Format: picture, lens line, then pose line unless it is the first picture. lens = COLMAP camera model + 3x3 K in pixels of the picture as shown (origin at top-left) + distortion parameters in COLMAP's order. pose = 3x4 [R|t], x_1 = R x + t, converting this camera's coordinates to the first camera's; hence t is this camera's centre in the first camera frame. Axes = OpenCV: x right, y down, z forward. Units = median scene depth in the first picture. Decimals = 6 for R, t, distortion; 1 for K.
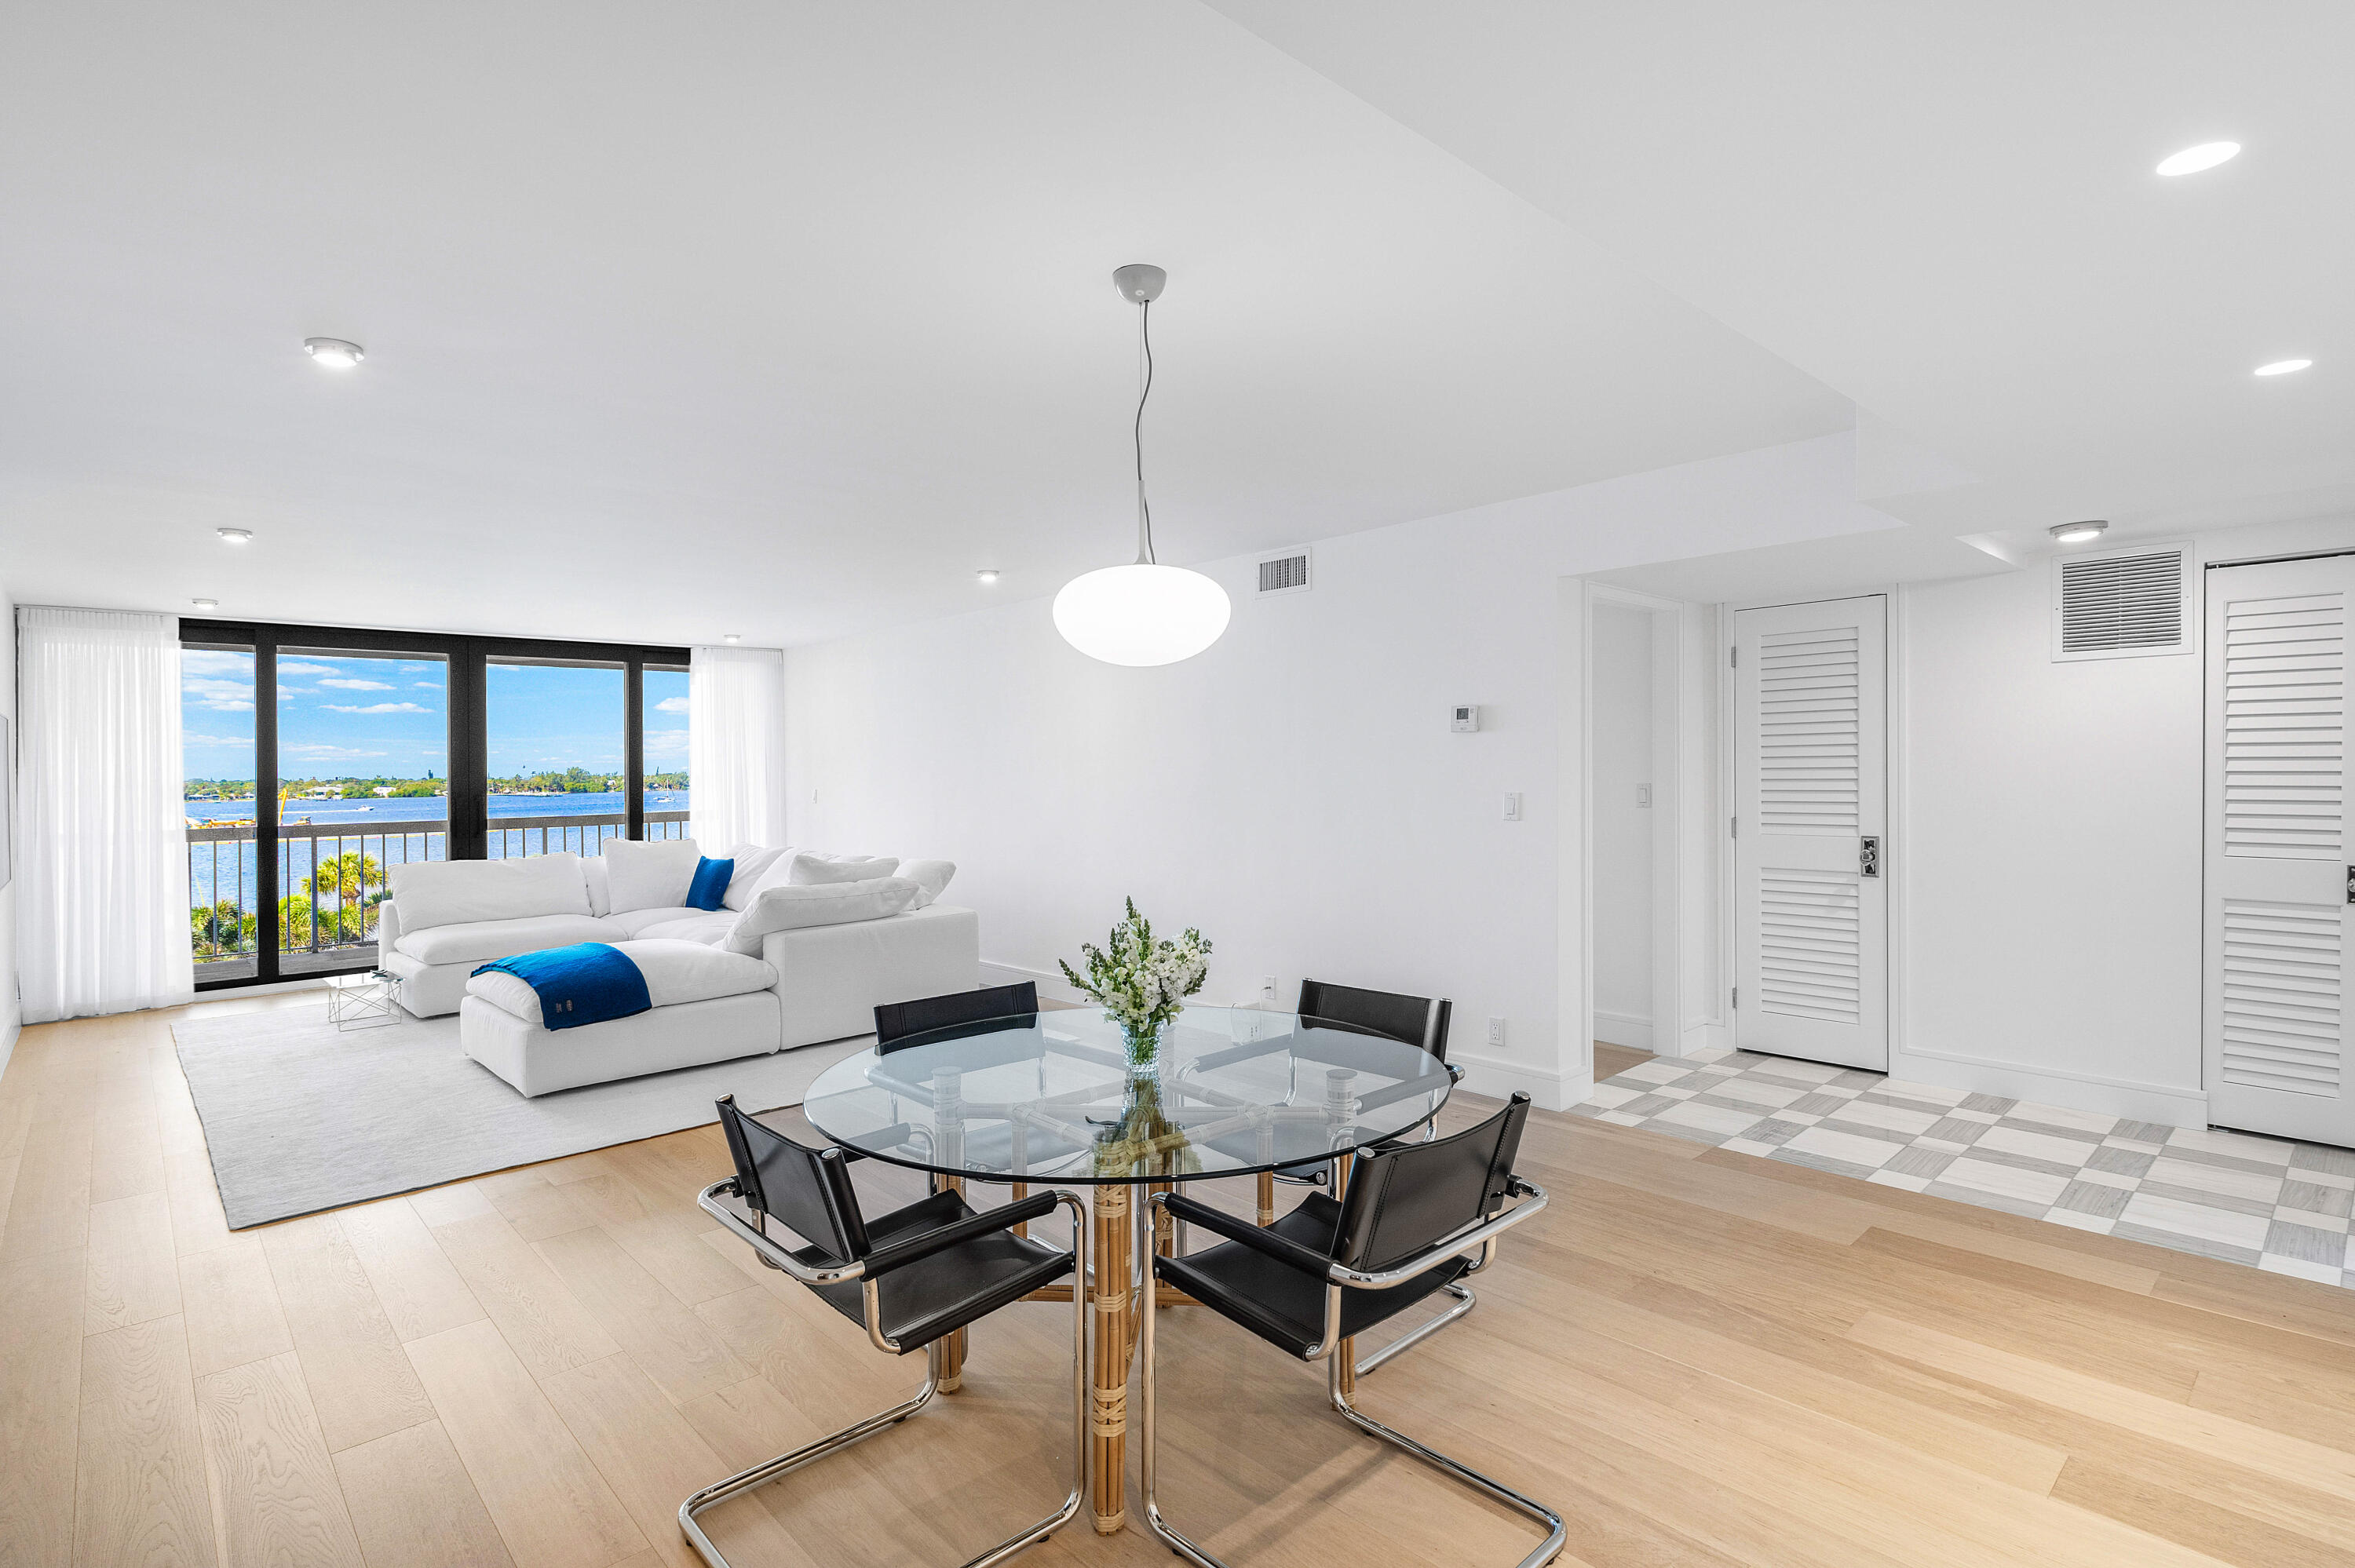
lens RADIAL K [[1154.2, 0, 1180.7], [0, 1154.2, 748.2], [0, 0, 1]] dist [0.015004, -0.000068]
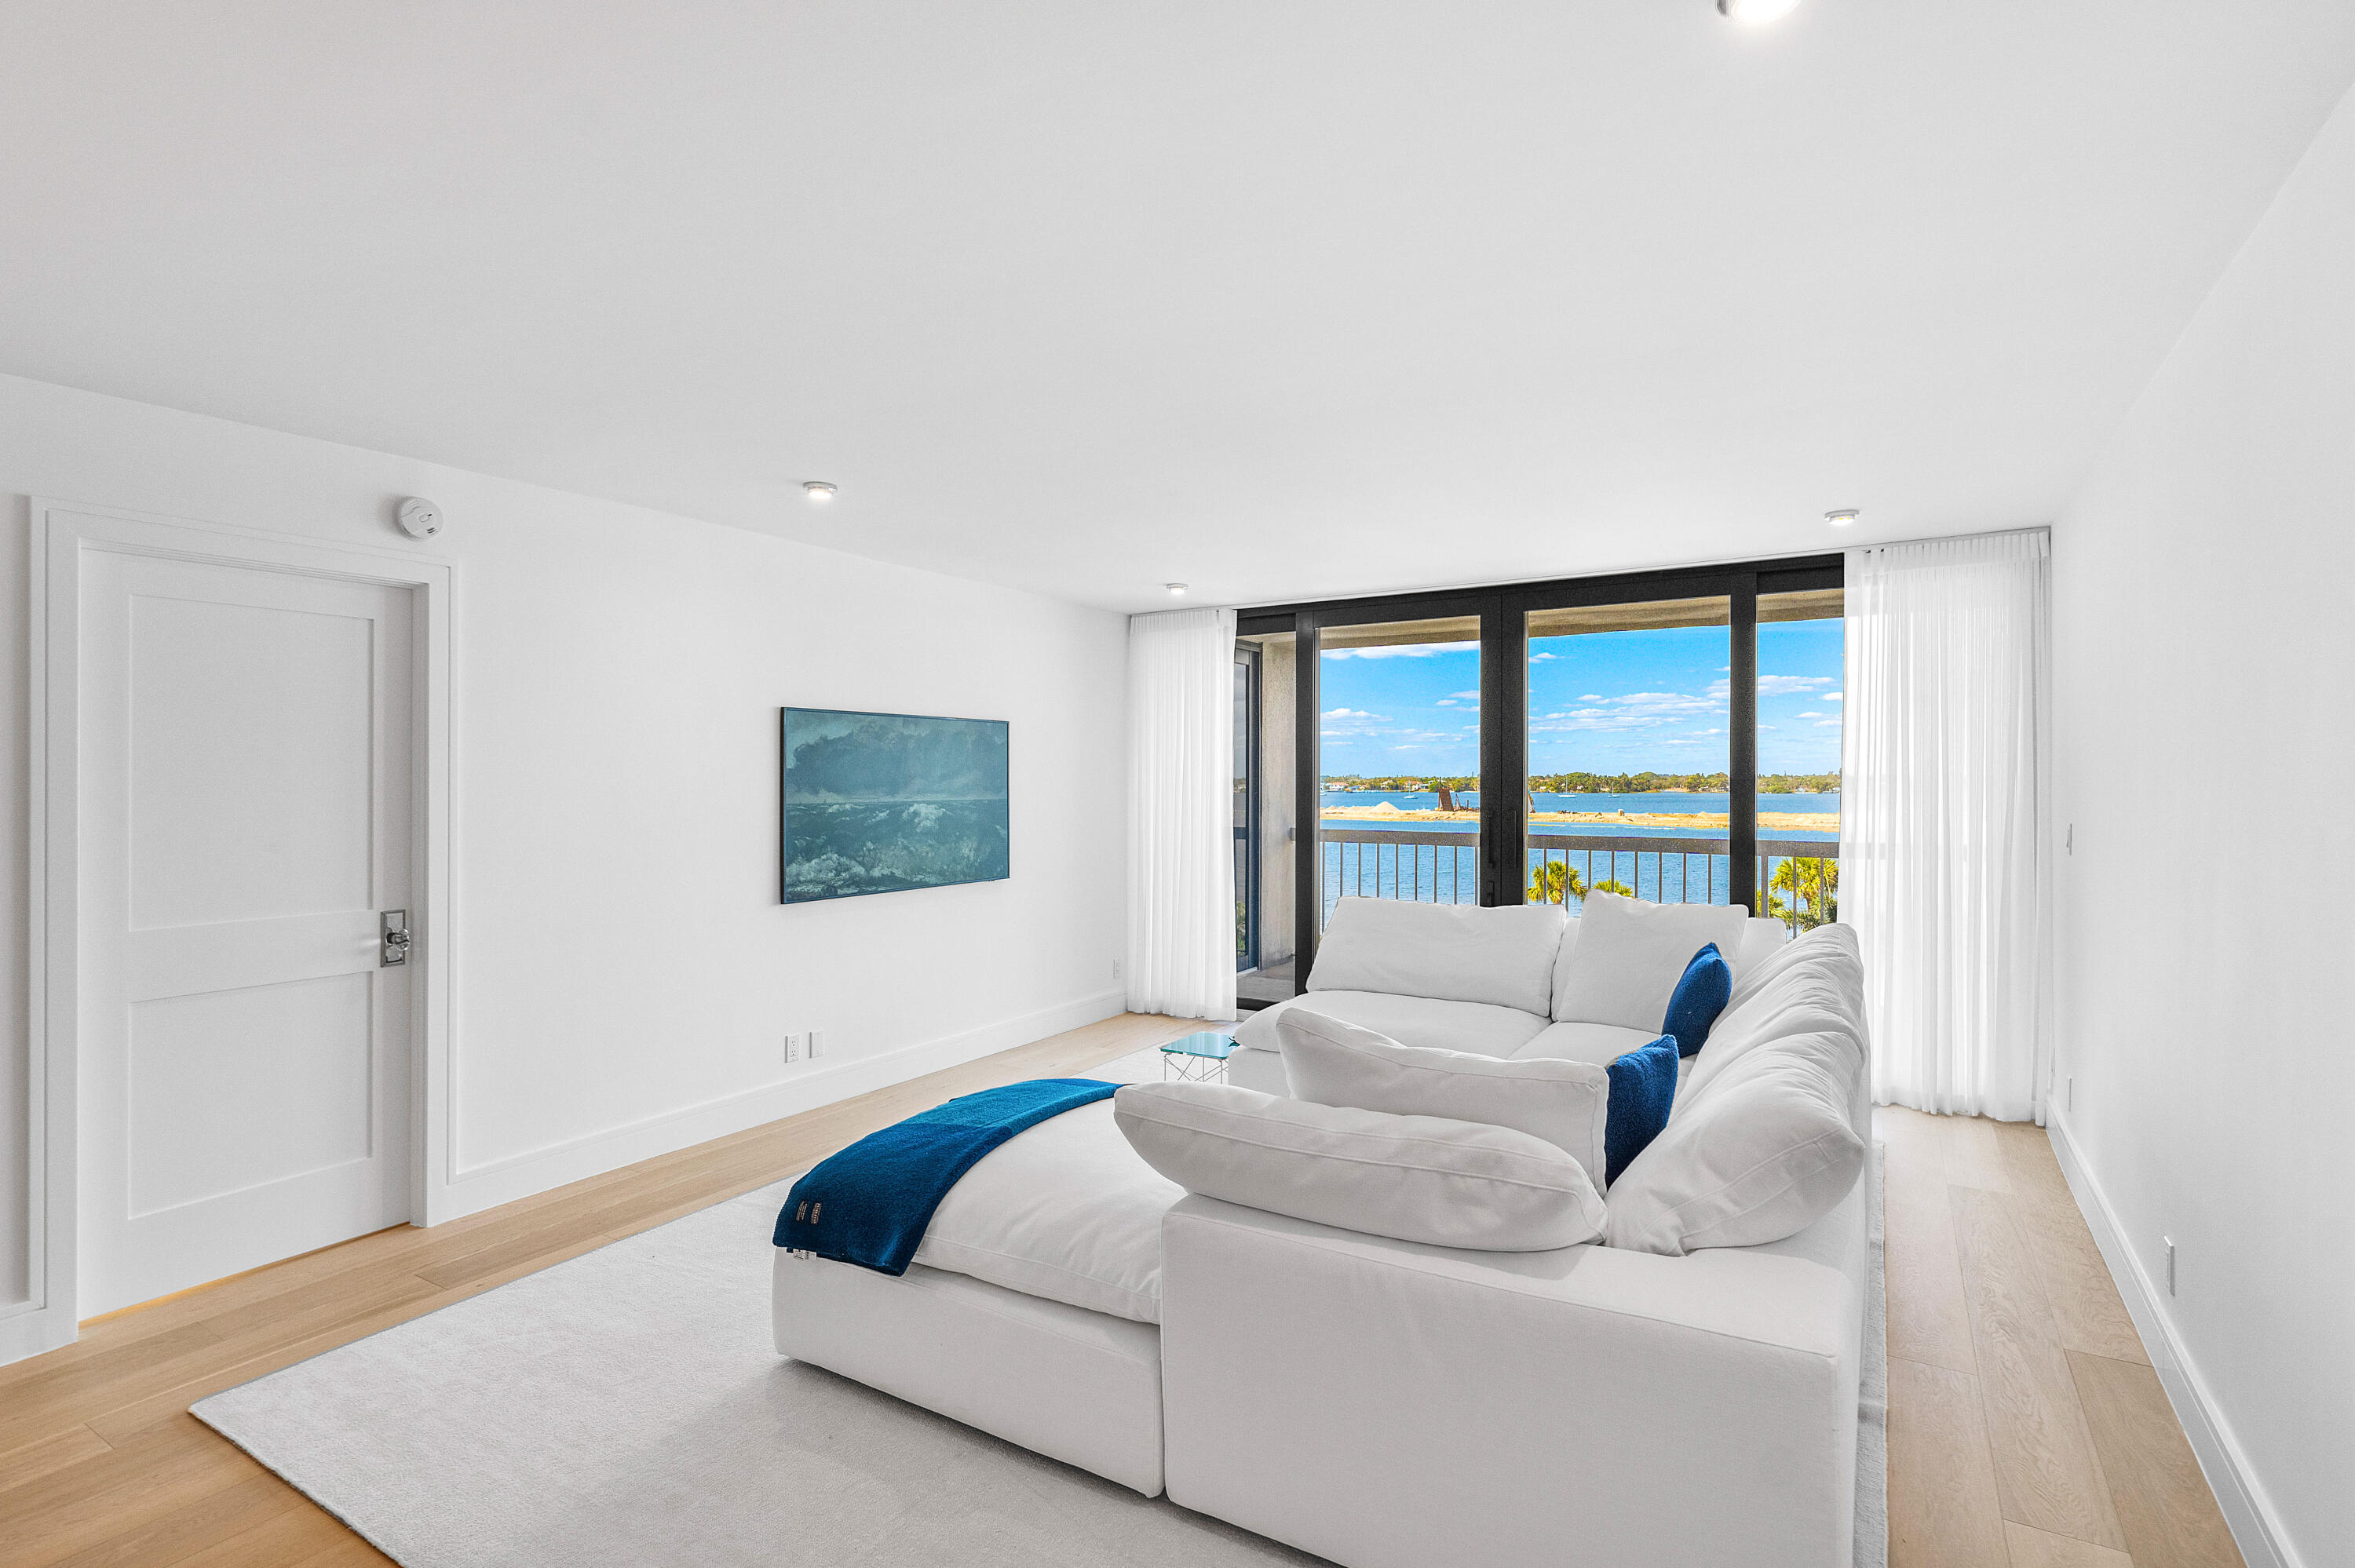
lens RADIAL K [[1163.6, 0, 1168.5], [0, 1163.6, 775.3], [0, 0, 1]] dist [0.019740, 0.000271]
pose [[0.272639, 0.014144, -0.962012, 0.029963], [0.012599, 0.999754, 0.018270, 0.003921], [0.962034, -0.017102, 0.272394, 0.664407]]
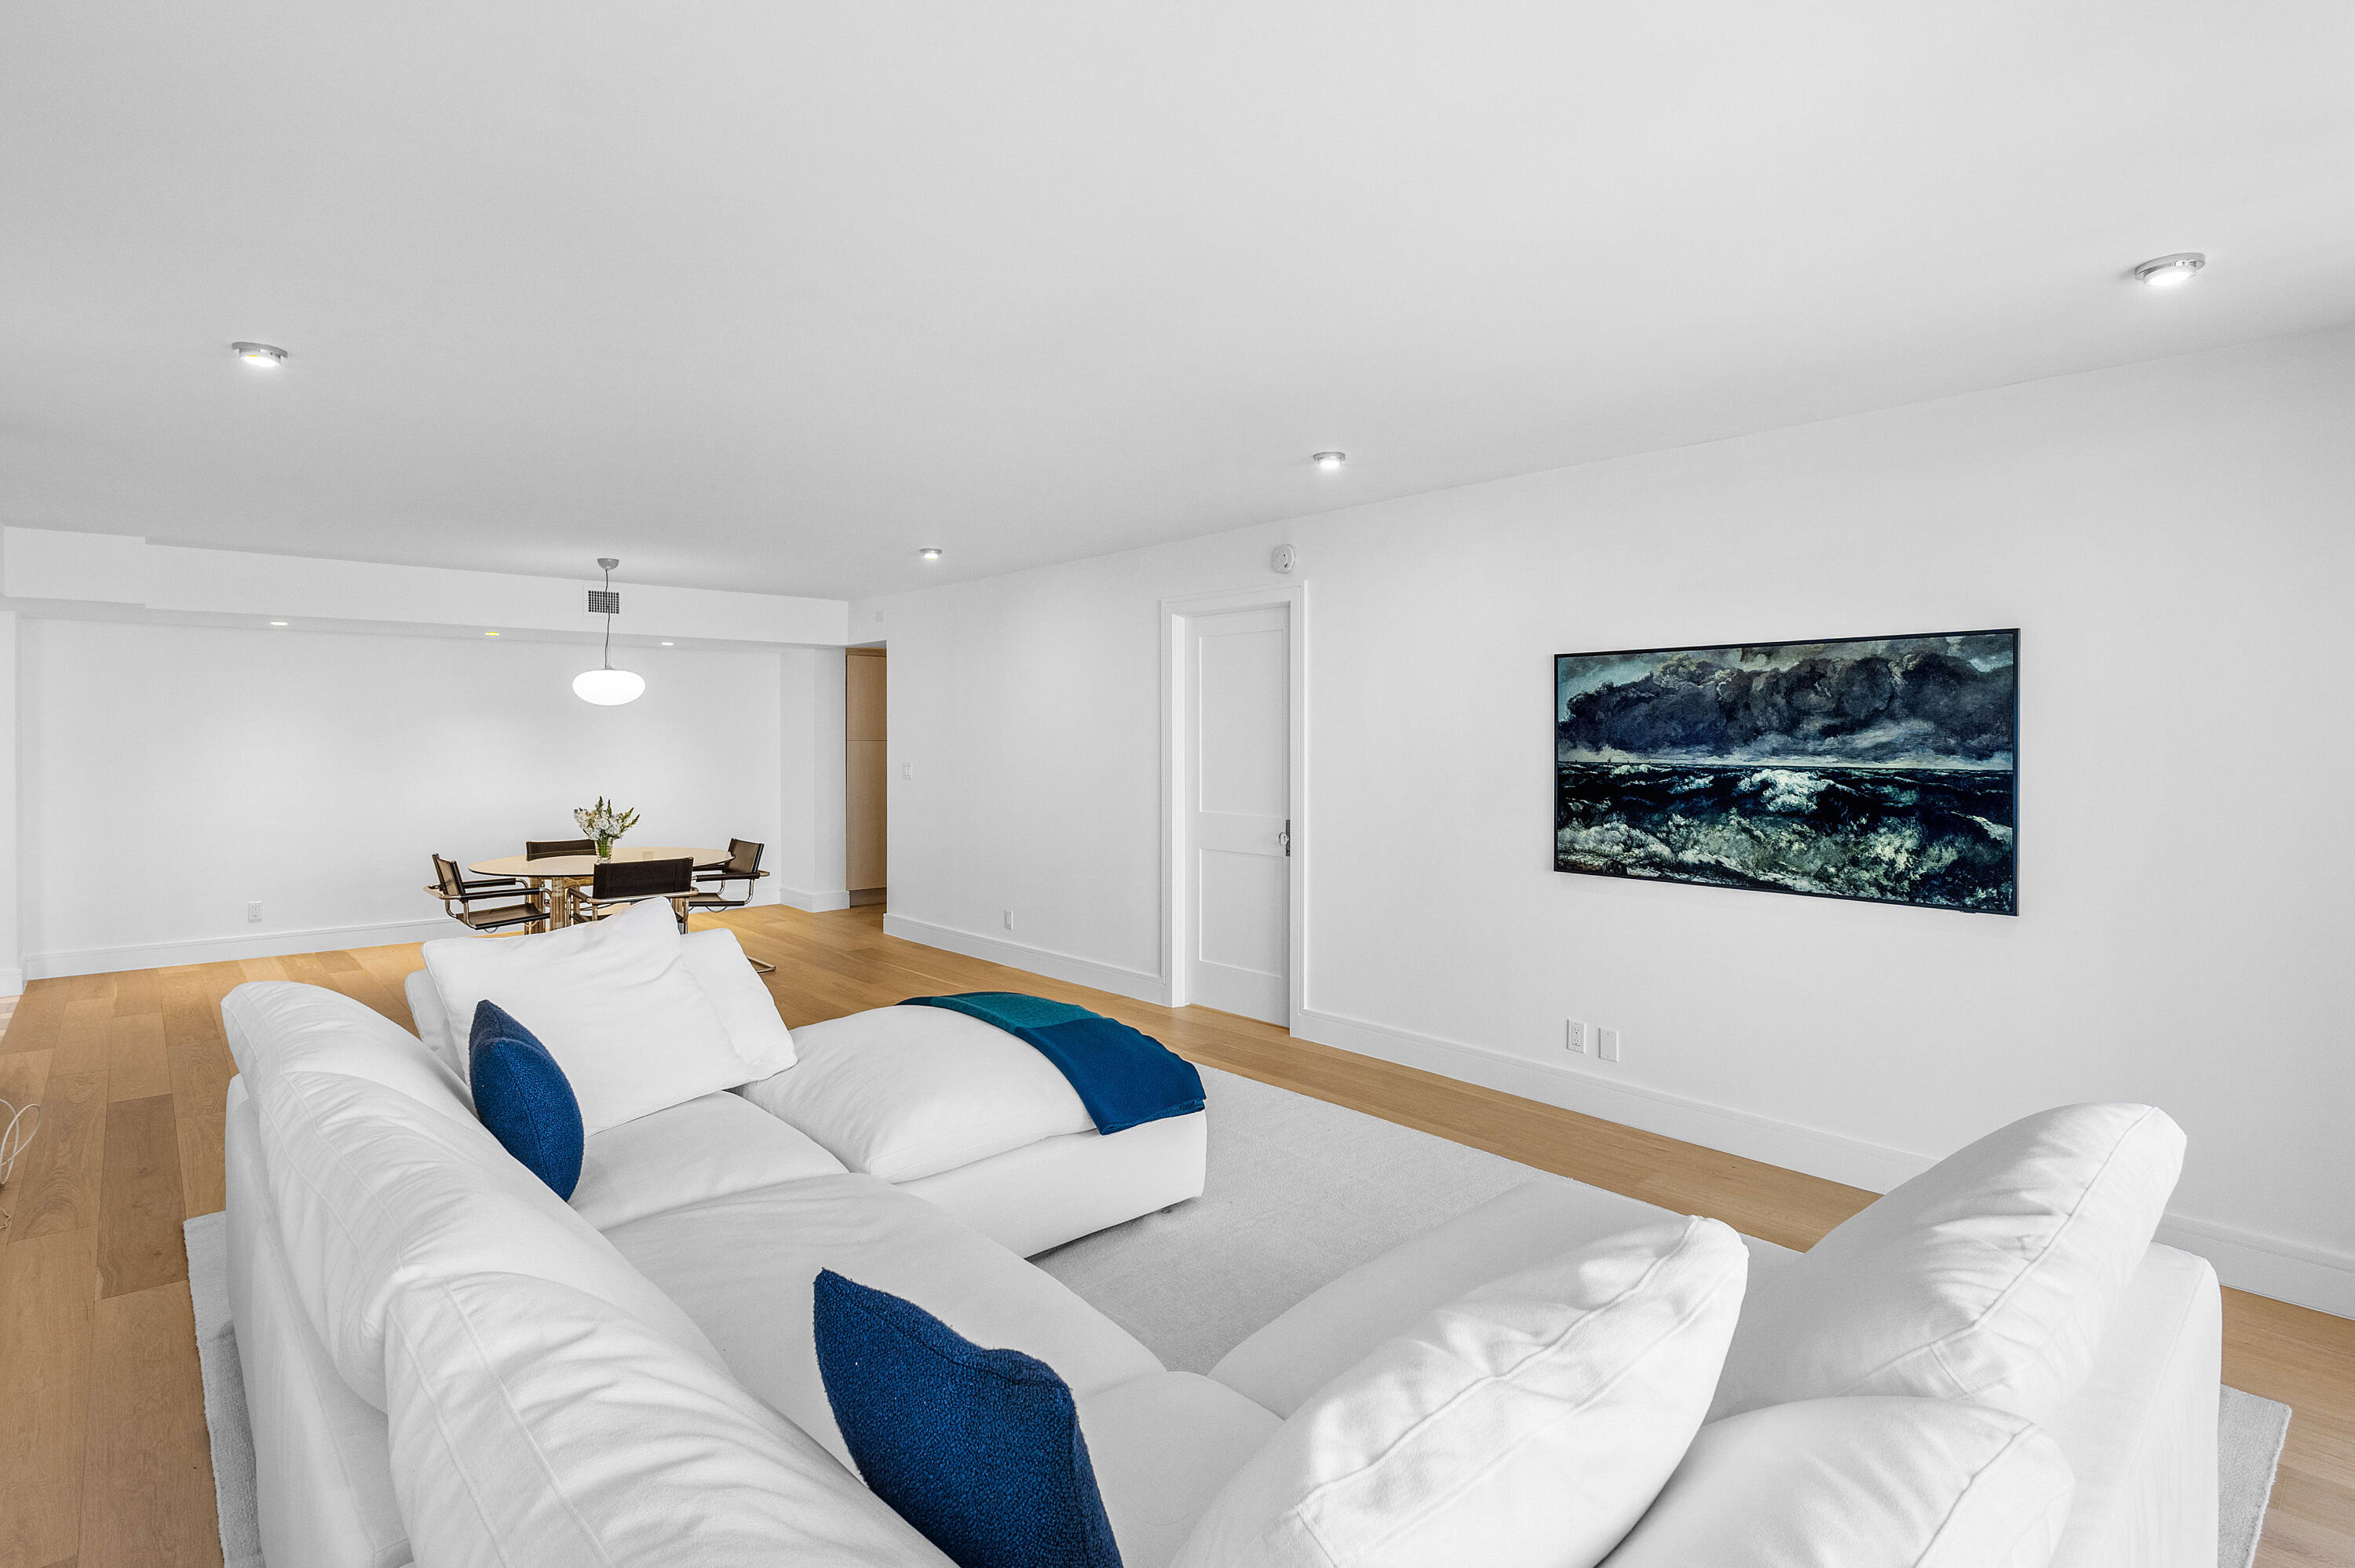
lens RADIAL K [[1154.2, 0, 1180.7], [0, 1154.2, 748.2], [0, 0, 1]] dist [0.015004, -0.000068]
pose [[-0.999899, 0.010440, 0.009596, -0.465711], [0.010345, 0.999897, -0.009899, 0.026192], [-0.009698, -0.009799, -0.999905, 1.218369]]
